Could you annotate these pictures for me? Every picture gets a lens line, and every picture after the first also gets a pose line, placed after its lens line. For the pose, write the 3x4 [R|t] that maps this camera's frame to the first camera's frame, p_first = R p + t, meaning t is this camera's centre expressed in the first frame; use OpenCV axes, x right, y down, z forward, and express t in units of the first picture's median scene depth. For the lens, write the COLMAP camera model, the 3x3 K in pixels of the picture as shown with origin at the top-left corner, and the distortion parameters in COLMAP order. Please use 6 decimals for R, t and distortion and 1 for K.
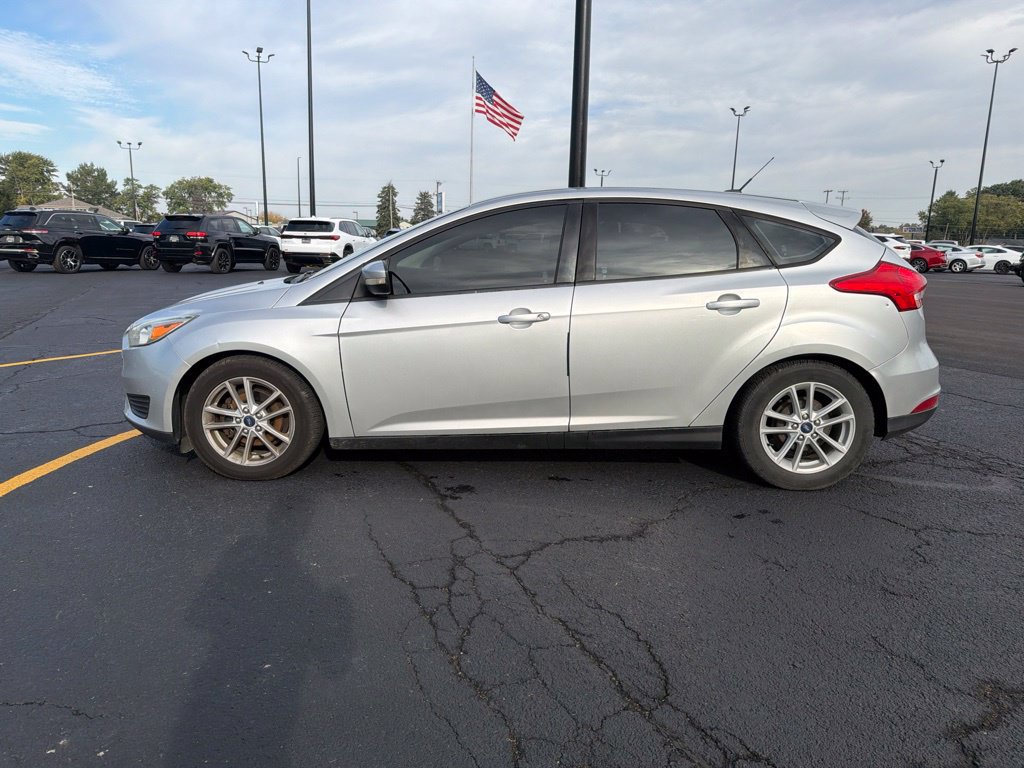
lens RADIAL K [[723.4, 0, 503.3], [0, 723.4, 387.5], [0, 0, 1]] dist [0.035579, -0.043314]
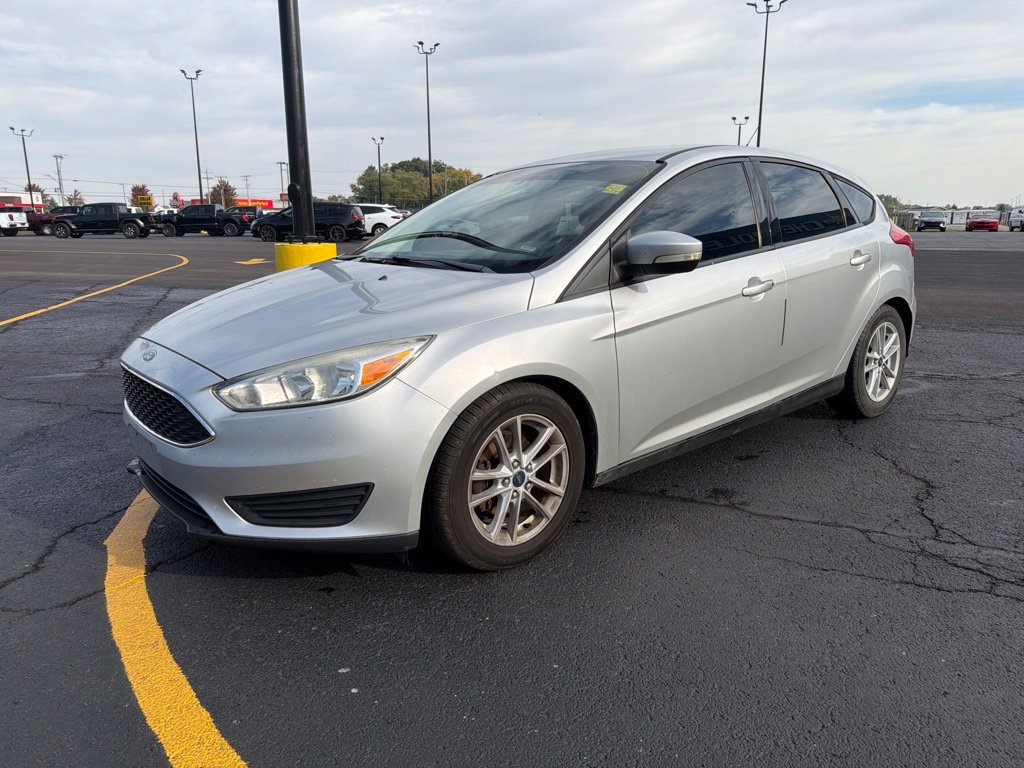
lens RADIAL K [[723.4, 0, 503.1], [0, 723.4, 389.6], [0, 0, 1]] dist [0.035579, -0.043314]
pose [[0.745139, -0.176410, 0.643155, -0.748867], [0.150981, 0.983964, 0.094968, -0.097794], [-0.649595, 0.026340, 0.759824, 0.476653]]
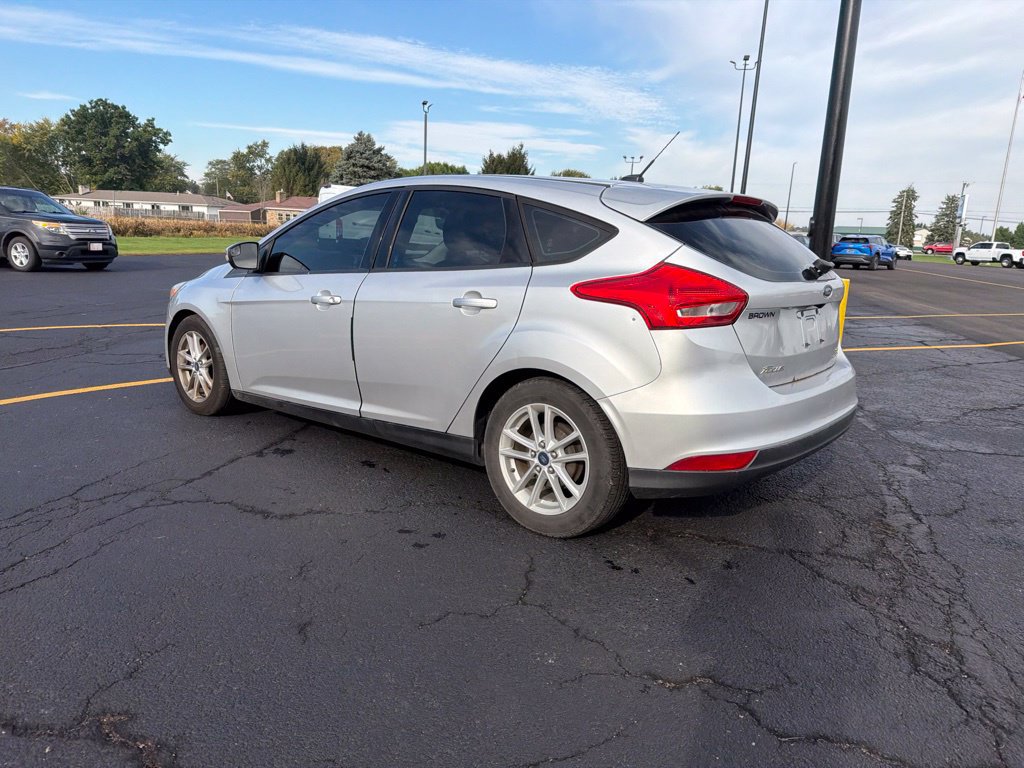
lens RADIAL K [[723.4, 0, 504.7], [0, 723.4, 379.8], [0, 0, 1]] dist [0.035579, -0.043314]
pose [[0.786171, 0.138135, -0.602373, 0.813770], [-0.150015, 0.988203, 0.030824, -0.049084], [0.599525, 0.066132, 0.797619, 0.297260]]
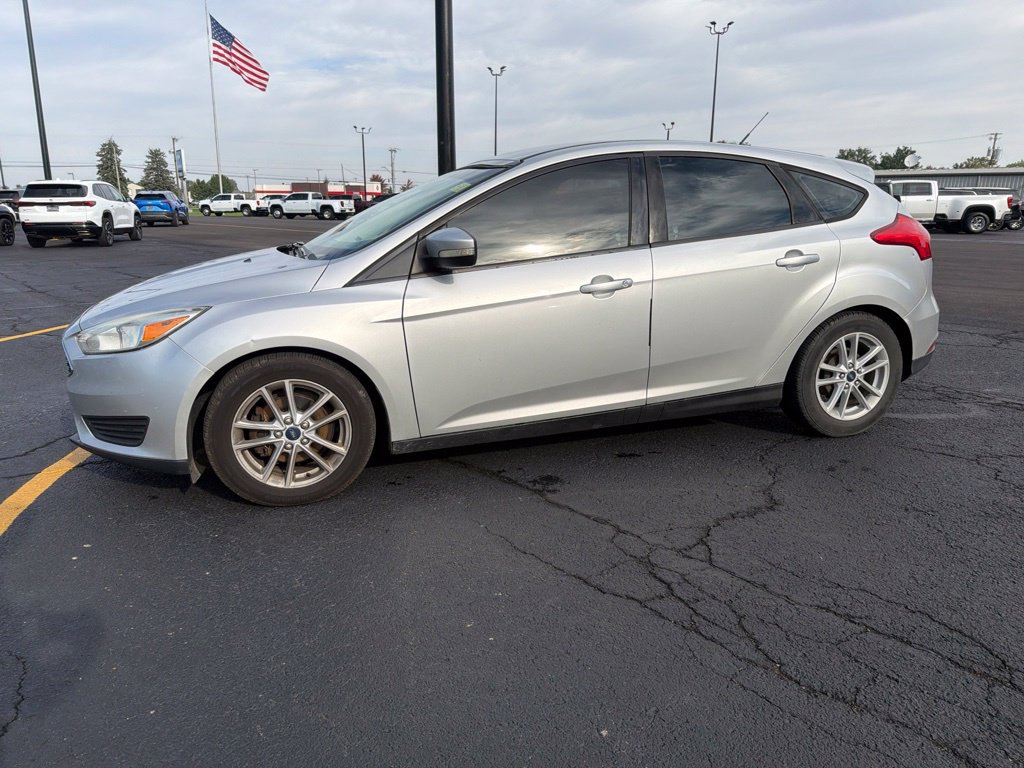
lens RADIAL K [[723.4, 0, 506.5], [0, 723.4, 393.6], [0, 0, 1]] dist [0.035579, -0.043314]
pose [[0.944911, -0.101602, 0.311160, -0.357472], [0.083205, 0.993937, 0.071876, -0.034678], [-0.316576, -0.042026, 0.947636, 0.155597]]
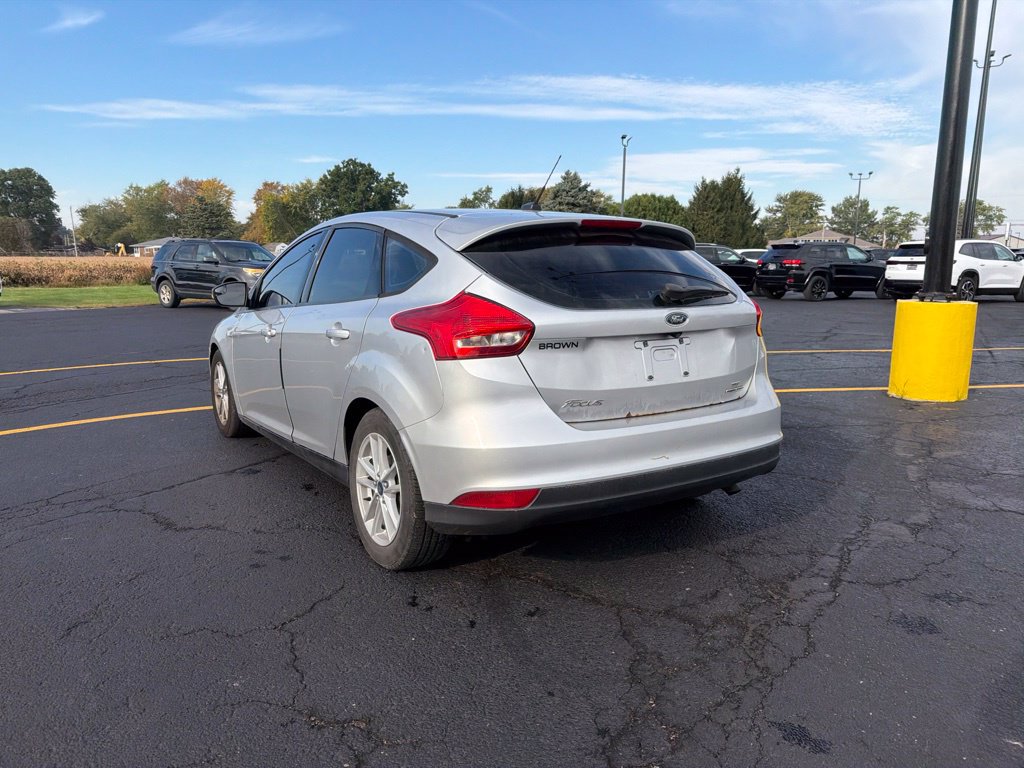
lens RADIAL K [[723.4, 0, 504.2], [0, 723.4, 385.0], [0, 0, 1]] dist [0.035579, -0.043314]
pose [[0.571337, 0.123371, -0.811390, 1.085366], [-0.156315, 0.986897, 0.039988, -0.109680], [0.805692, 0.103986, 0.583135, 0.587022]]
